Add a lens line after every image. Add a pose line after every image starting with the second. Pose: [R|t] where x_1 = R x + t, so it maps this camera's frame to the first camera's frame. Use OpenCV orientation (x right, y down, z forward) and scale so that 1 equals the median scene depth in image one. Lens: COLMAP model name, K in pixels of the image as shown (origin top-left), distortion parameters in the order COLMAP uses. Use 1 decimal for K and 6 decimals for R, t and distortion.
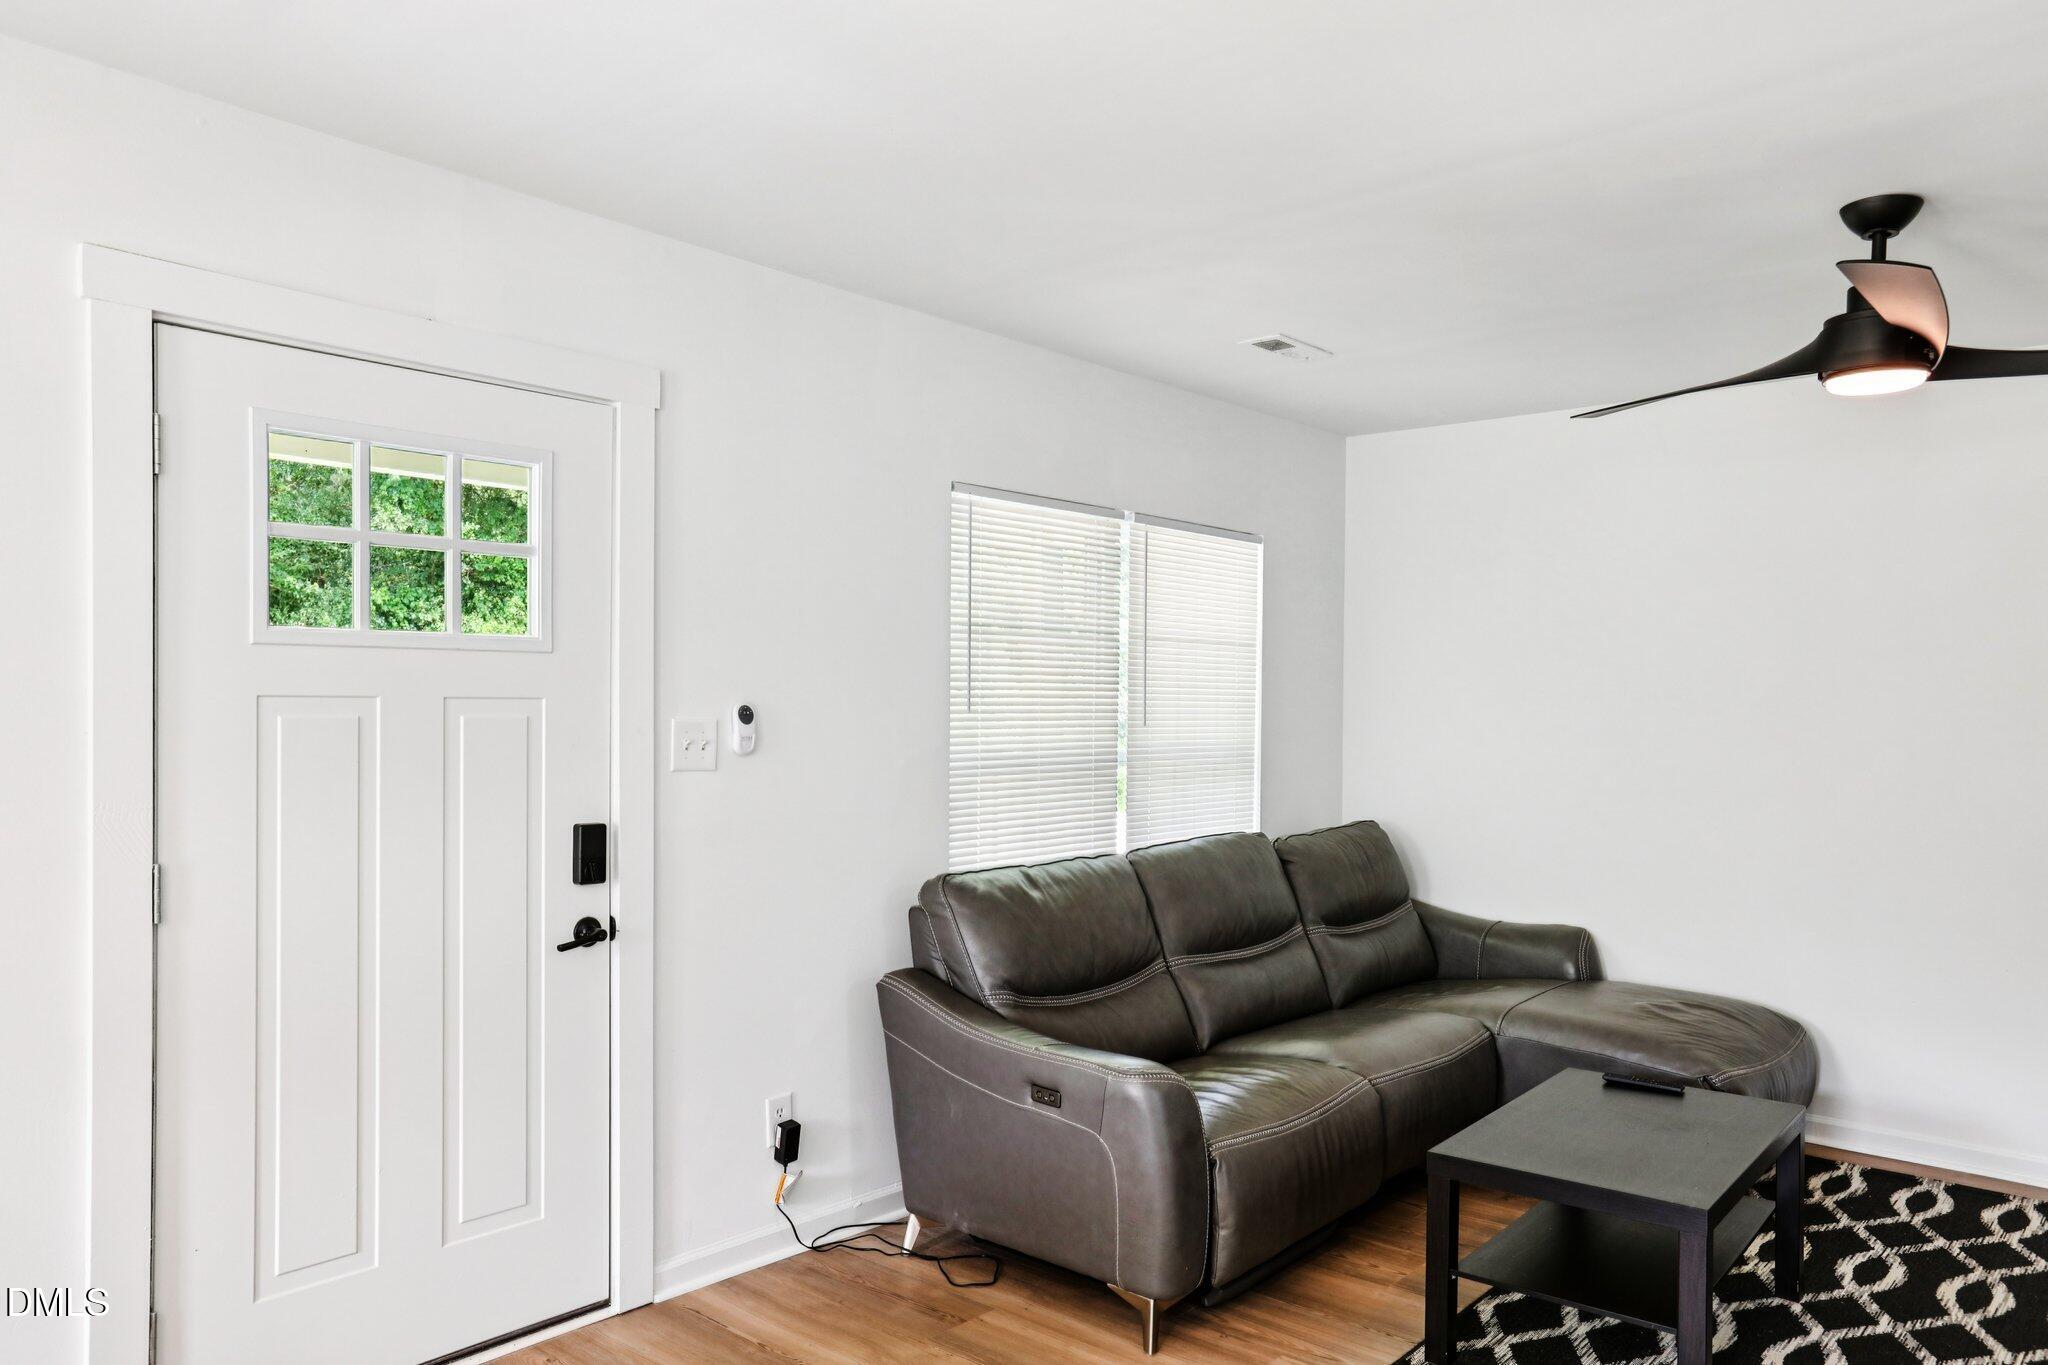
lens RADIAL K [[1450.7, 0, 1024.0], [0, 1450.7, 682.5], [0, 0, 1]] dist [-0.044100, 0.079867]
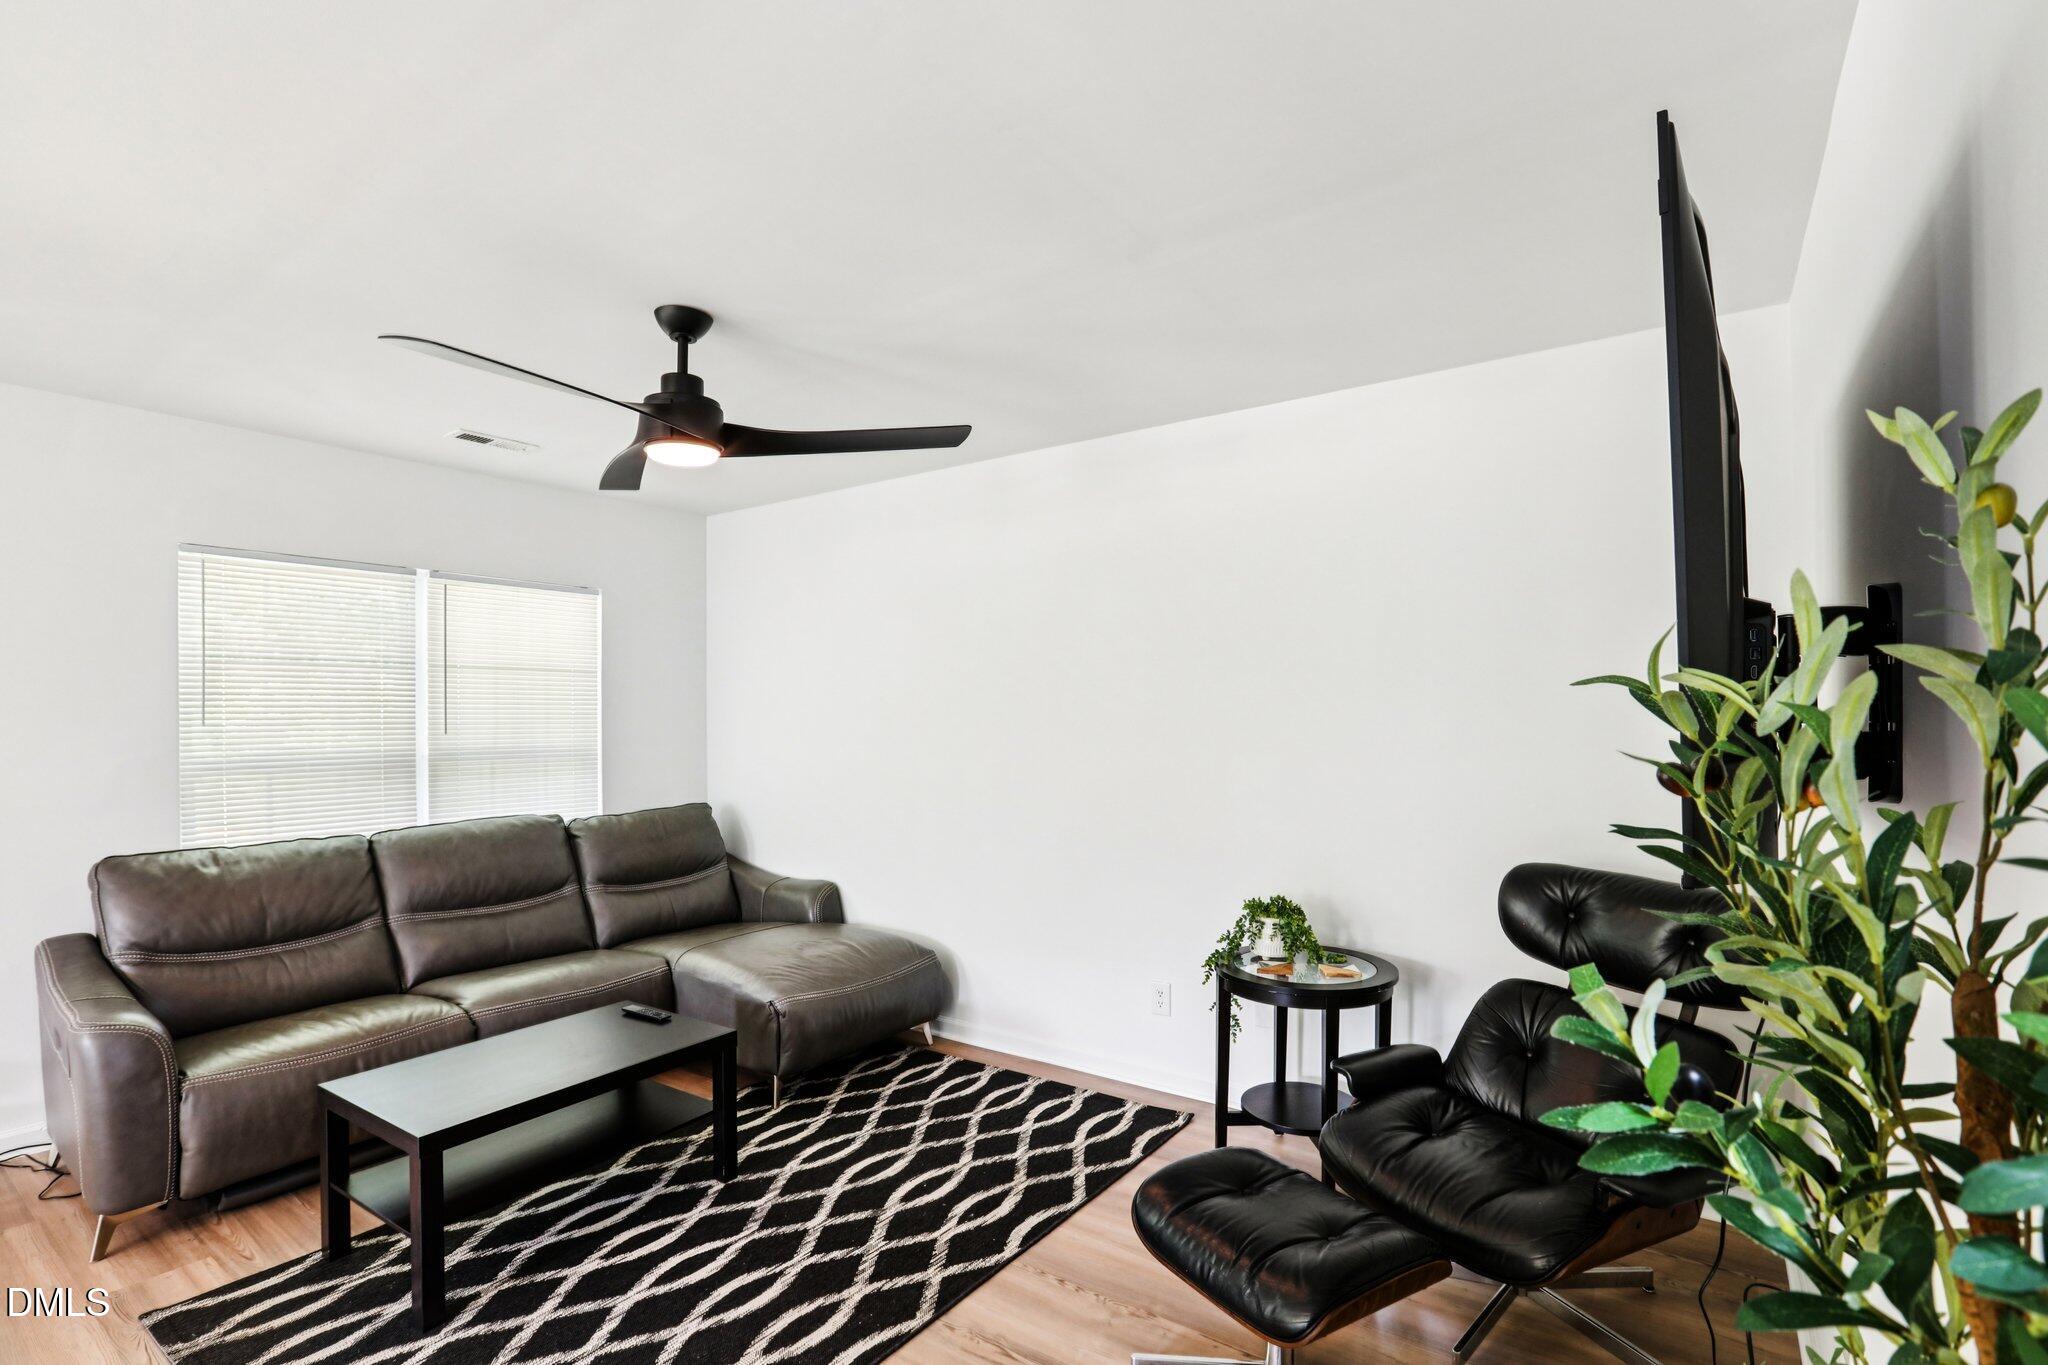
lens RADIAL K [[982.7, 0, 1024.0], [0, 982.7, 682.5], [0, 0, 1]] dist [-0.003352, -0.000600]
pose [[0.997163, -0.009391, 0.074689, 0.612937], [0.010712, 0.999793, -0.017303, 0.005419], [-0.074511, 0.018054, 0.997057, 0.093581]]
